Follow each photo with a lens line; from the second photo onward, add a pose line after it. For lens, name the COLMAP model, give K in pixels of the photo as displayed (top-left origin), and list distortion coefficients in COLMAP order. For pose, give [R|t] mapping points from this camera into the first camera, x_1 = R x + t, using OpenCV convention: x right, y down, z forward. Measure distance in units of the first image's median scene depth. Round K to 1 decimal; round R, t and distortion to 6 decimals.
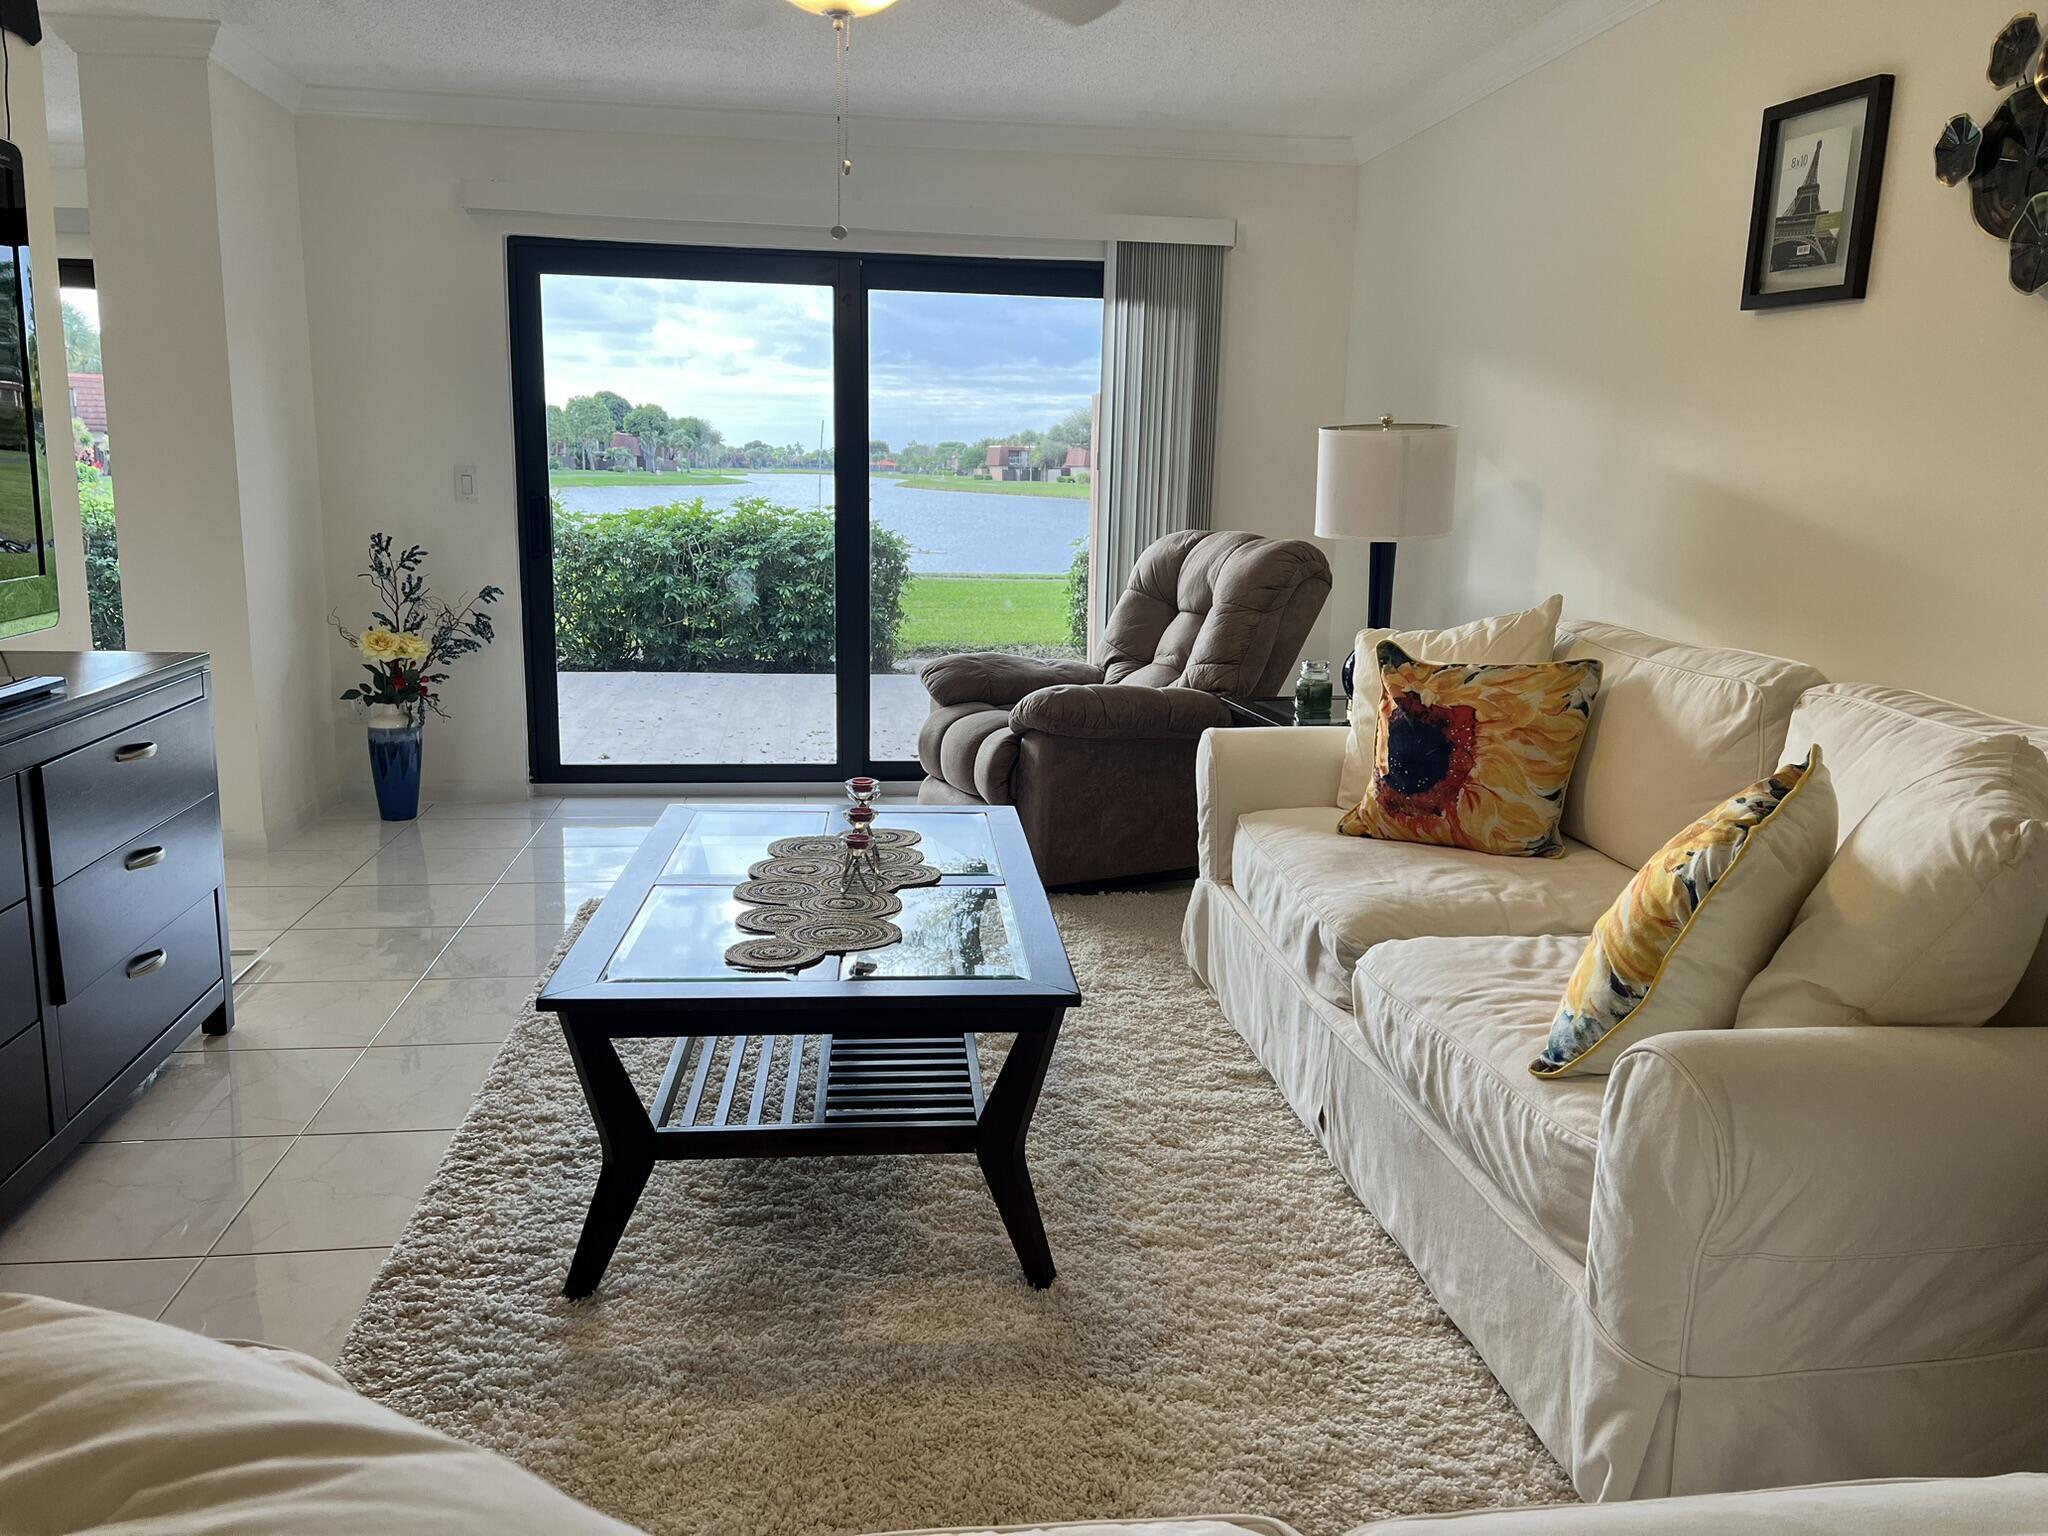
lens RADIAL K [[1540.4, 0, 1024.0], [0, 1540.4, 757.3], [0, 0, 1]] dist [0.049293, -0.049902]
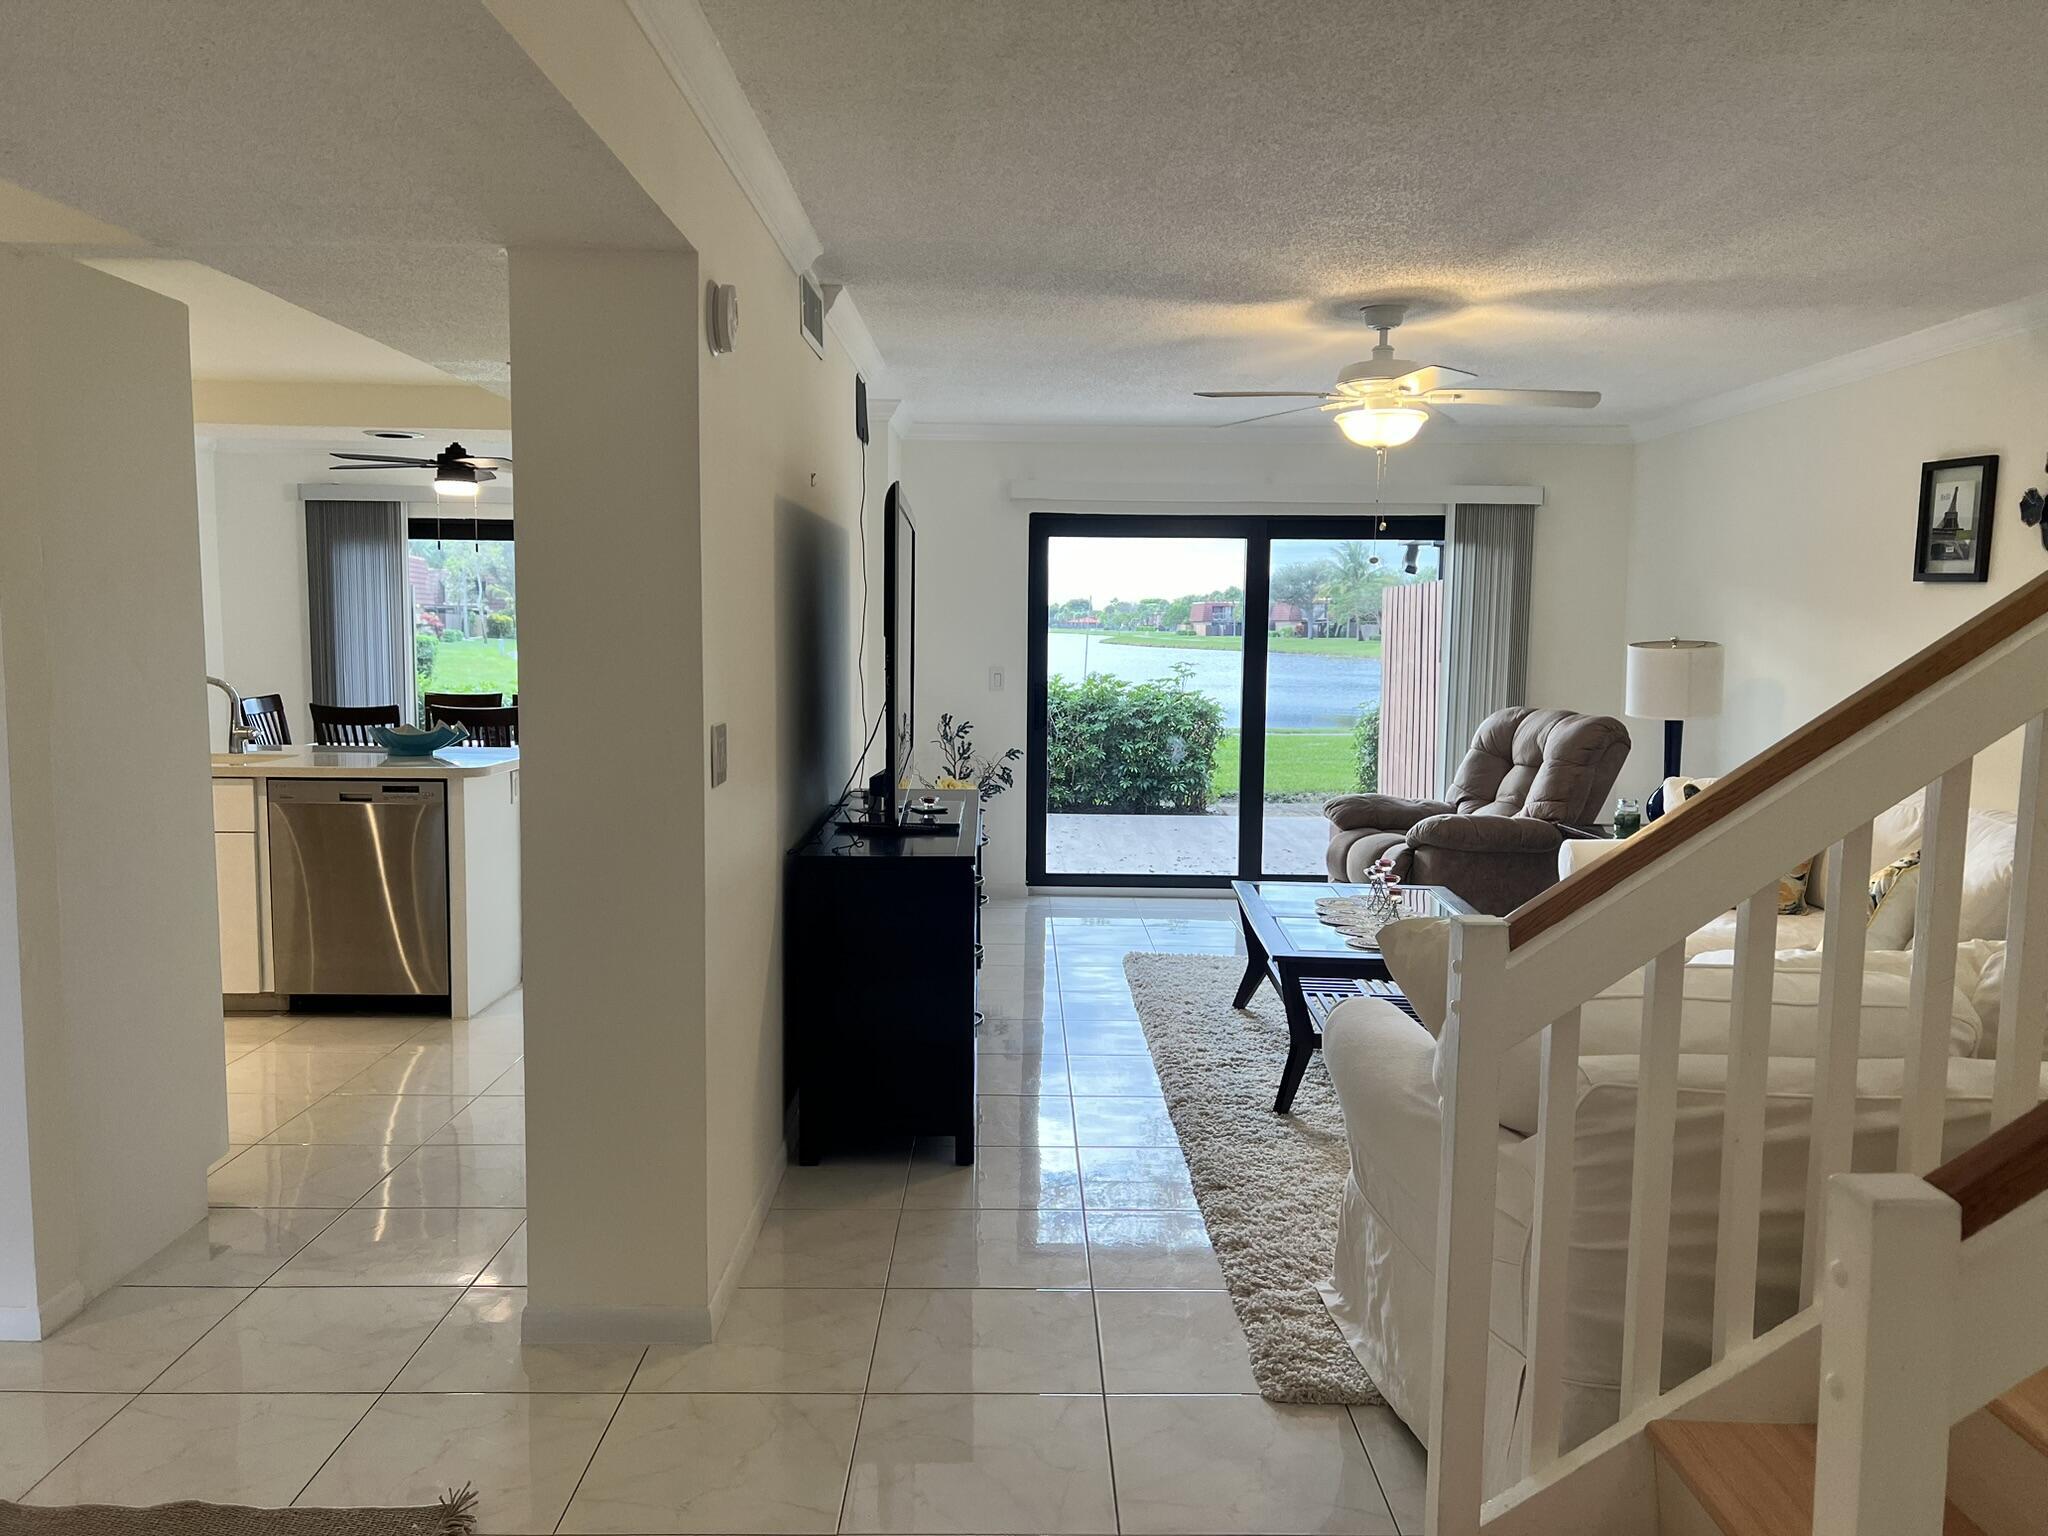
lens RADIAL K [[1540.4, 0, 1013.0], [0, 1540.4, 780.6], [0, 0, 1]] dist [0.049293, -0.049902]
pose [[0.991109, 0.000623, -0.133055, -0.170974], [-0.011662, 0.996548, -0.082199, 0.043320], [0.132544, 0.083020, 0.987694, -0.479817]]
